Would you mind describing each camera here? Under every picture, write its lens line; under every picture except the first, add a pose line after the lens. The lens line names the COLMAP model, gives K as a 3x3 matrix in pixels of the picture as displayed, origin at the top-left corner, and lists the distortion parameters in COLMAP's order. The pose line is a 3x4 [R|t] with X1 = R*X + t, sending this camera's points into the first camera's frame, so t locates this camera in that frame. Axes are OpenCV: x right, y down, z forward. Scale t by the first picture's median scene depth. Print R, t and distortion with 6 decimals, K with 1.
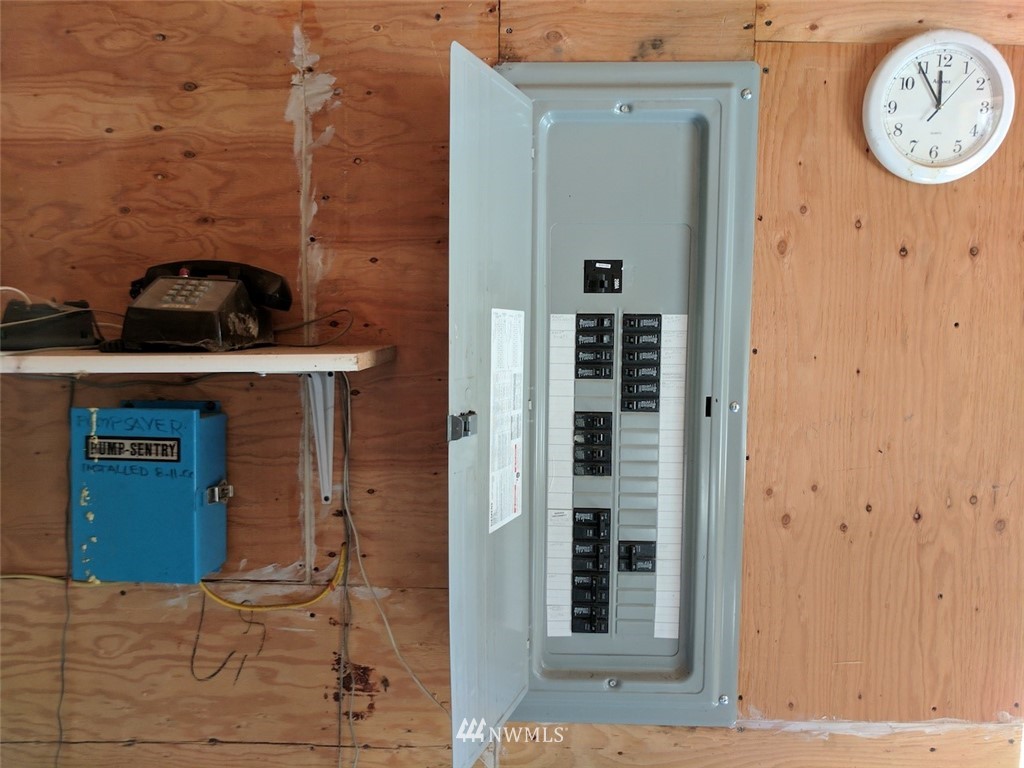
lens RADIAL K [[751.6, 0, 511.5], [0, 751.6, 380.9], [0, 0, 1]] dist [-0.000514, 0.011713]
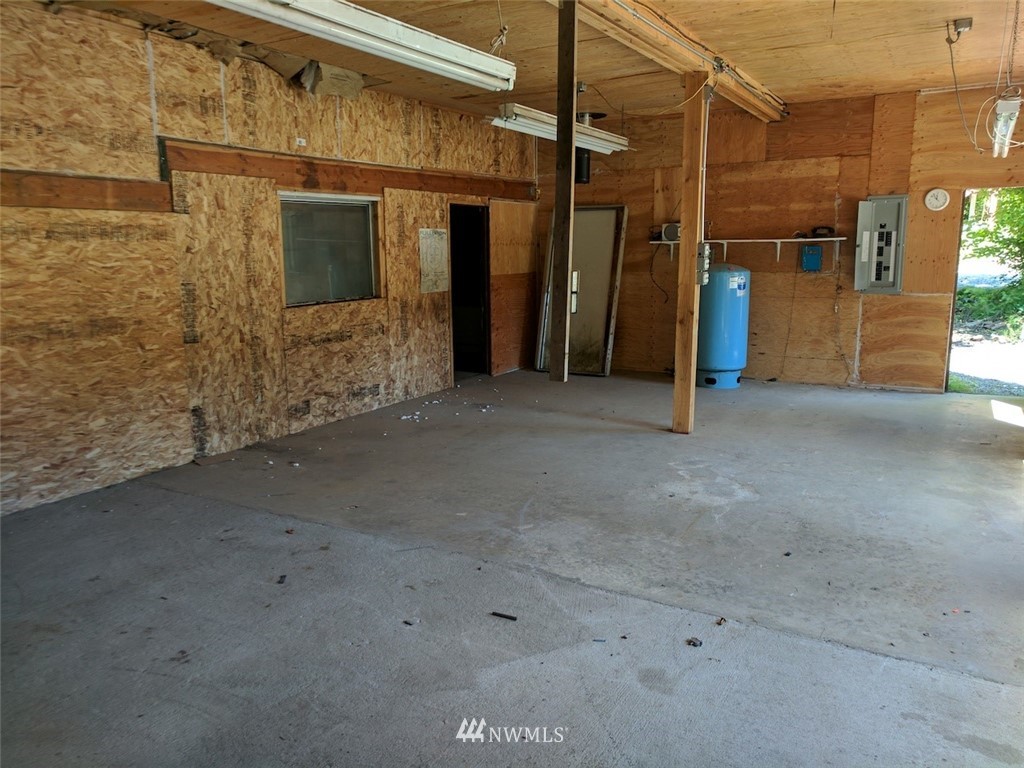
lens RADIAL K [[751.6, 0, 514.3], [0, 751.6, 380.9], [0, 0, 1]] dist [-0.000514, 0.011713]
pose [[0.863735, 0.062761, -0.500024, 0.727234], [-0.019678, 0.995658, 0.090979, 0.697173], [0.503563, -0.068743, 0.861220, -6.595029]]
